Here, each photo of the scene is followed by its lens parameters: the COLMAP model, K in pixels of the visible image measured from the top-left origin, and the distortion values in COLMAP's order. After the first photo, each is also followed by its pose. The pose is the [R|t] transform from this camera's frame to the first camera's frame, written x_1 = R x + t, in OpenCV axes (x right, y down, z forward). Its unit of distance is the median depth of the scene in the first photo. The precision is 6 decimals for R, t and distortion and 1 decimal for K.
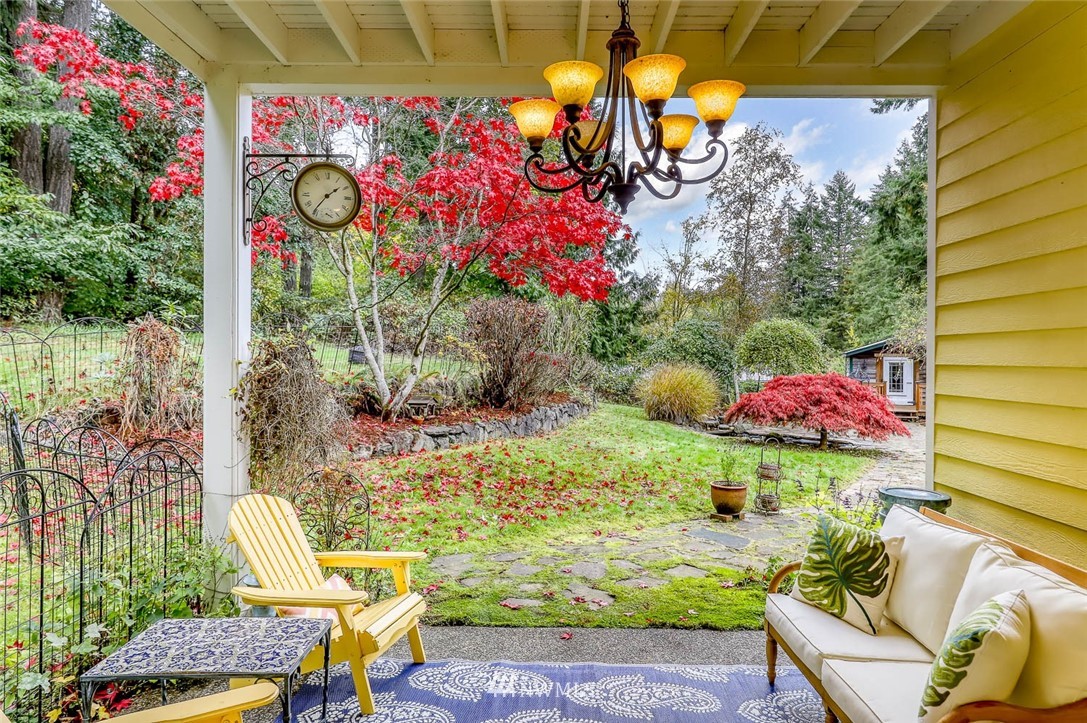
lens RADIAL K [[691.2, 0, 550.2], [0, 691.2, 362.6], [0, 0, 1]] dist [-0.000949, -0.001358]
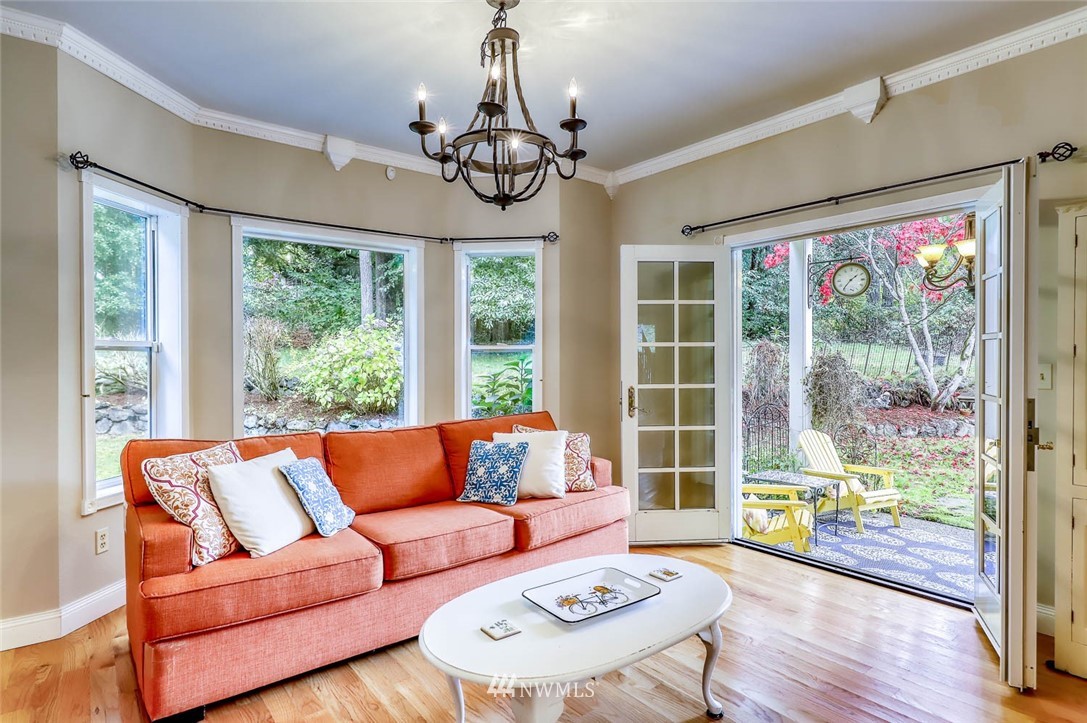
lens RADIAL K [[594.1, 0, 550.1], [0, 594.1, 359.0], [0, 0, 1]] dist [0.000884, -0.001920]
pose [[0.645690, -0.005302, -0.763581, 0.142244], [0.000045, 0.999976, -0.006905, -0.004108], [0.763599, 0.004425, 0.645675, -0.251203]]
